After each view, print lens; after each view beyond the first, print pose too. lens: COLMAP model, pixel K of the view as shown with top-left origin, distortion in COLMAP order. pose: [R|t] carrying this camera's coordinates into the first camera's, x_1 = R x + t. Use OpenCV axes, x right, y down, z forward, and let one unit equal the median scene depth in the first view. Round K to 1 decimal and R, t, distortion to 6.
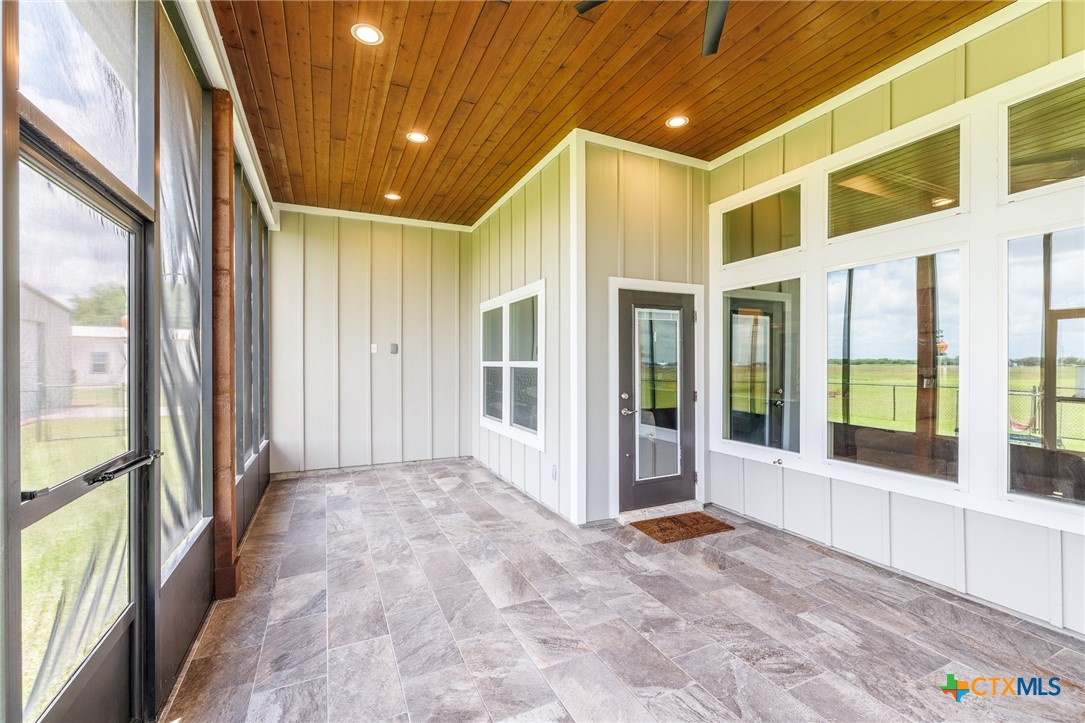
lens RADIAL K [[466.7, 0, 543.7], [0, 466.7, 362.3], [0, 0, 1]] dist [-0.001632, 0.000301]
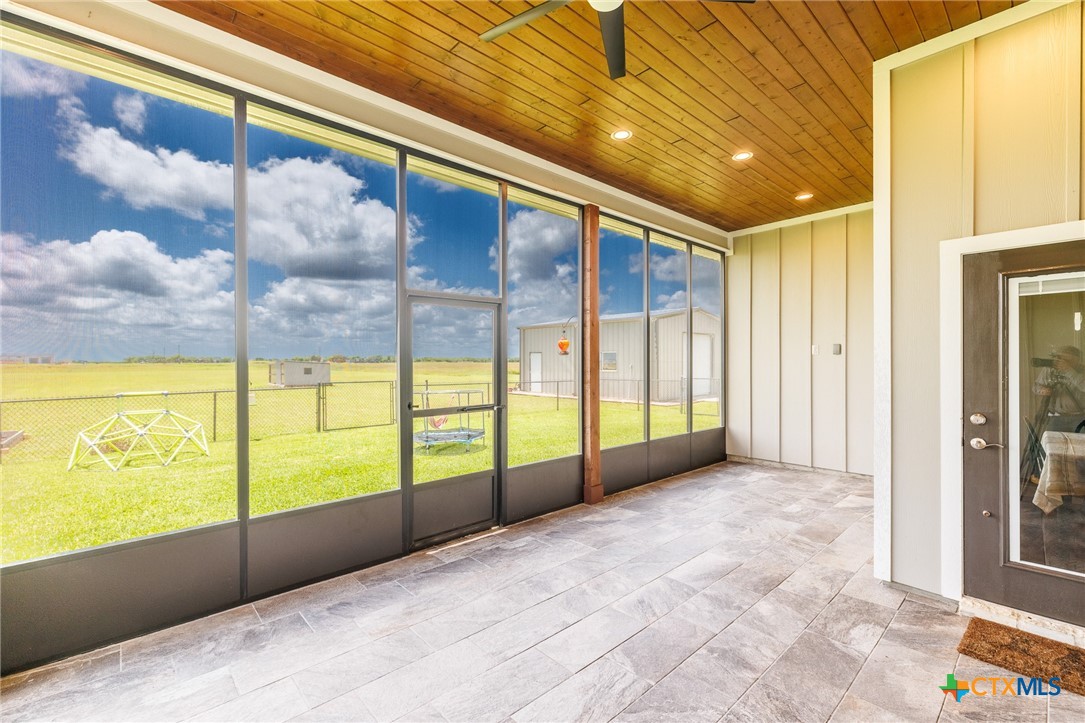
lens RADIAL K [[466.7, 0, 539.8], [0, 466.7, 362.9], [0, 0, 1]] dist [-0.001632, 0.000301]
pose [[0.288225, 0.001402, -0.957562, 0.667771], [0.002494, 0.999994, 0.002215, -0.009096], [0.957559, -0.003027, 0.288220, 0.257462]]
